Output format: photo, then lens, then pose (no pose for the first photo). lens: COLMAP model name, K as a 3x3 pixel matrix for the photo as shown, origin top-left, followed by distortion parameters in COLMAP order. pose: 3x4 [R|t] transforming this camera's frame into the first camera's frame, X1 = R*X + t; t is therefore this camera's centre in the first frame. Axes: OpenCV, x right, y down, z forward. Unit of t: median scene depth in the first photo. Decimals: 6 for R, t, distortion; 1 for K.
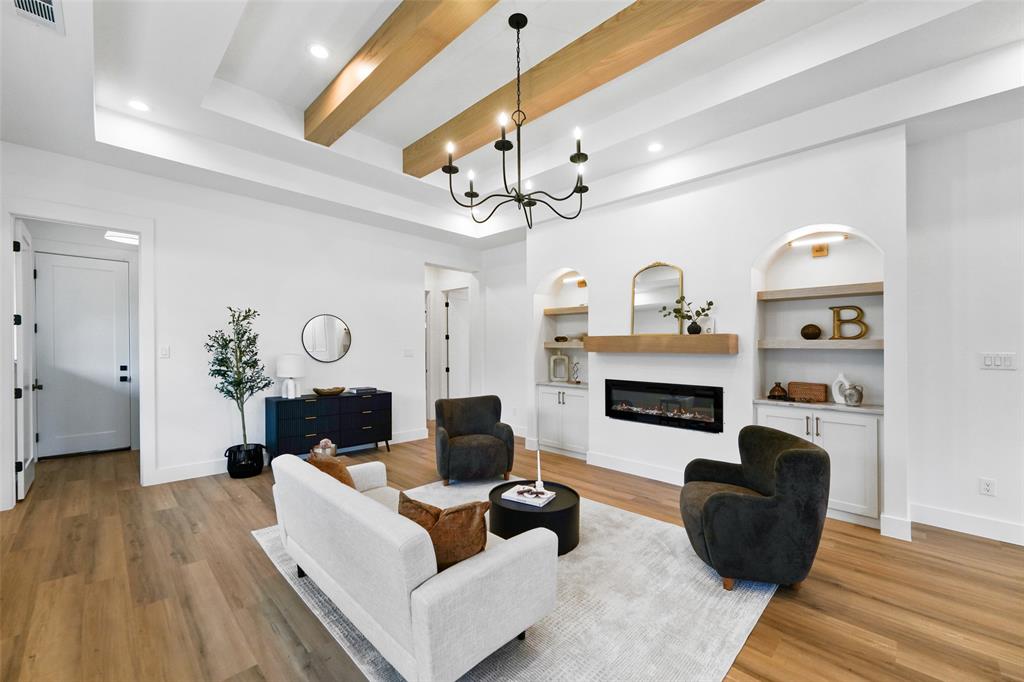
lens RADIAL K [[410.1, 0, 506.7], [0, 410.1, 358.7], [0, 0, 1]] dist [-0.002863, -0.000448]
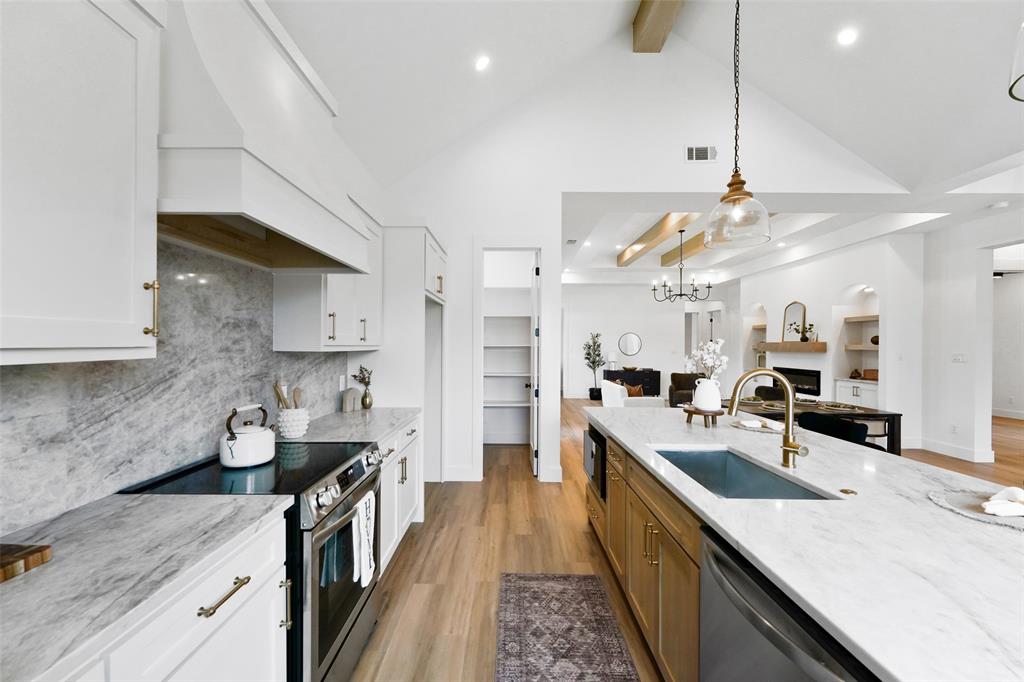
lens RADIAL K [[410.1, 0, 503.3], [0, 410.1, 348.2], [0, 0, 1]] dist [-0.002863, -0.000448]
pose [[0.679924, 0.001857, -0.733280, 0.781091], [-0.017362, 0.999757, -0.013568, 0.013479], [0.733077, 0.021956, 0.679791, -1.075885]]
